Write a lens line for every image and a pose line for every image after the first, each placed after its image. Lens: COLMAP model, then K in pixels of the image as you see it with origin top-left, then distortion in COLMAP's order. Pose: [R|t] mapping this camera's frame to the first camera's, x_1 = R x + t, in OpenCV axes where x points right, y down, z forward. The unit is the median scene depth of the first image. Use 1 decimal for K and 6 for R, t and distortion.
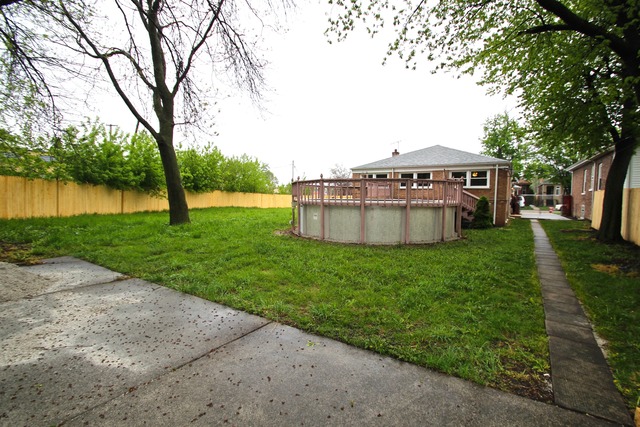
lens RADIAL K [[306.7, 0, 320.0], [0, 306.7, 213.5], [0, 0, 1]] dist [-0.000534, -0.000024]
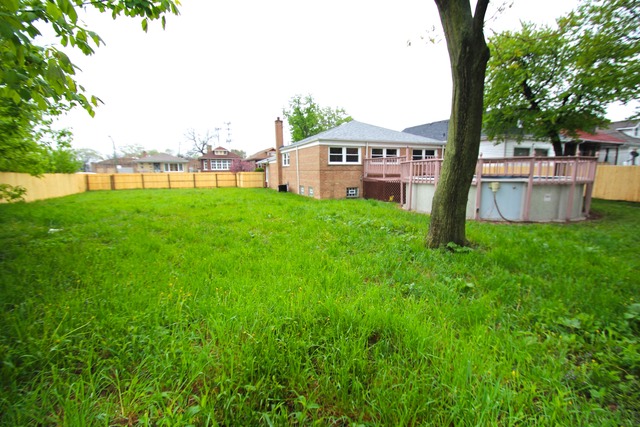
lens RADIAL K [[306.7, 0, 320.0], [0, 306.7, 213.5], [0, 0, 1]] dist [-0.000534, -0.000024]
pose [[0.558235, -0.126870, 0.819926, -0.528581], [0.058777, 0.991804, 0.113448, -0.039841], [-0.827599, -0.015138, 0.561116, 0.502934]]
